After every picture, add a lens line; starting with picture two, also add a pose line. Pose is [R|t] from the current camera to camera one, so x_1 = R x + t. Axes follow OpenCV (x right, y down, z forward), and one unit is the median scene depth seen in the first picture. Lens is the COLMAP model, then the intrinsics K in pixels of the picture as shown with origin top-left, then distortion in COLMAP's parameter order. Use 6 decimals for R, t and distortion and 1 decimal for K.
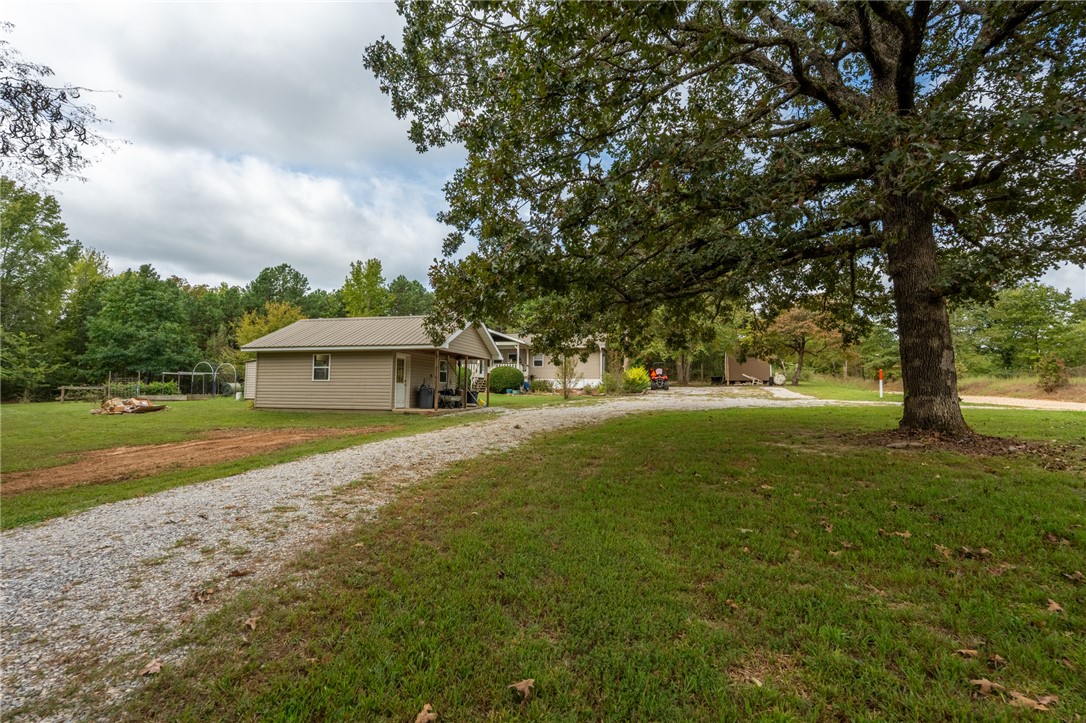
lens RADIAL K [[466.2, 0, 545.5], [0, 466.2, 366.5], [0, 0, 1]] dist [-0.002693, -0.000063]
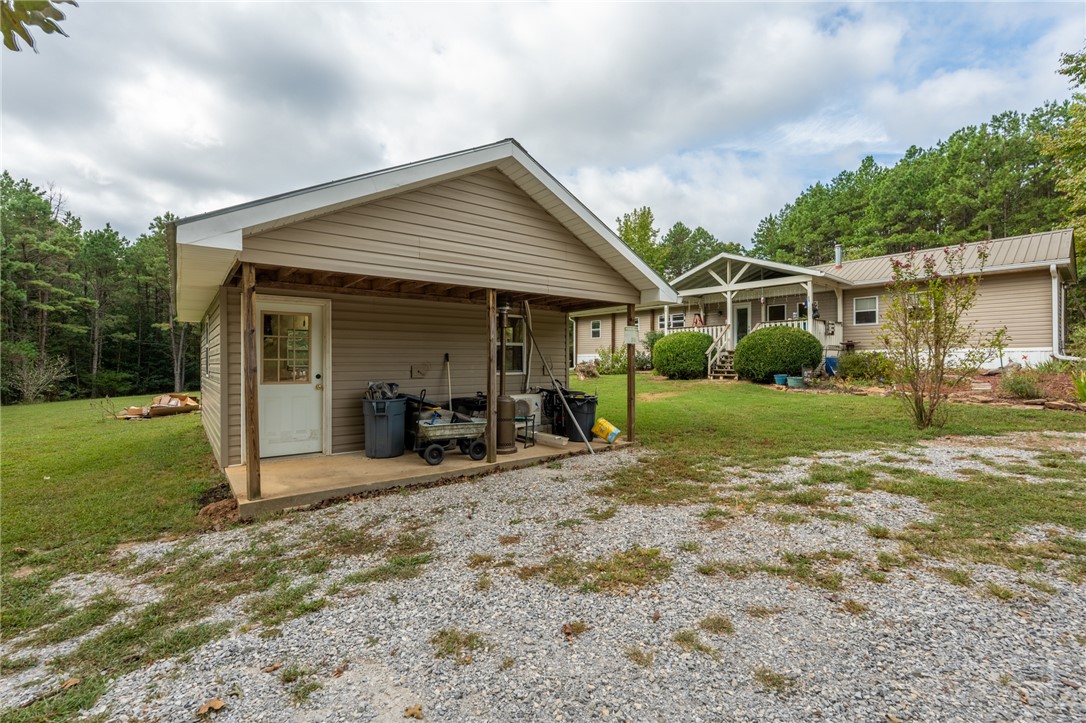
lens RADIAL K [[477.4, 0, 540.7], [0, 477.4, 358.4], [0, 0, 1]] dist [-0.004579, -0.000440]
pose [[0.779773, -0.015741, -0.625864, 0.030057], [0.043087, 0.998663, 0.028564, 0.007071], [0.624578, -0.049240, 0.779409, 0.408974]]
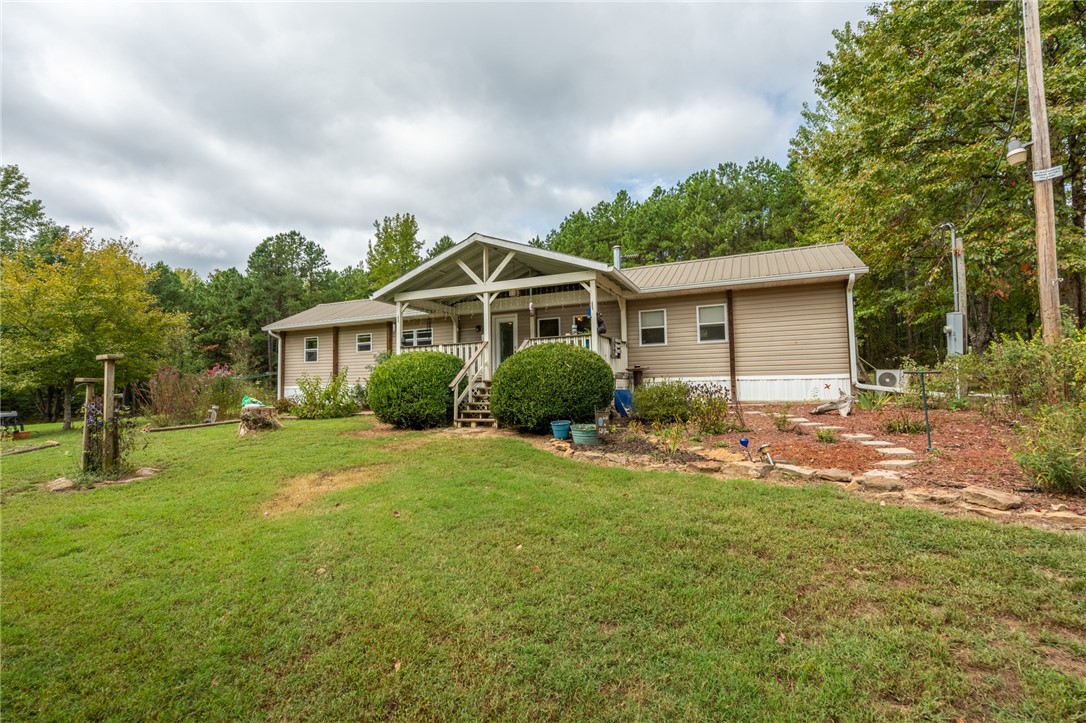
lens RADIAL K [[480.0, 0, 543.0], [0, 480.0, 361.5], [0, 0, 1]] dist [0.002679, 0.000237]
pose [[0.976010, -0.039444, -0.214124, -0.020126], [0.040153, 0.999193, -0.001039, 0.010363], [0.213993, -0.007584, 0.976806, 0.610935]]
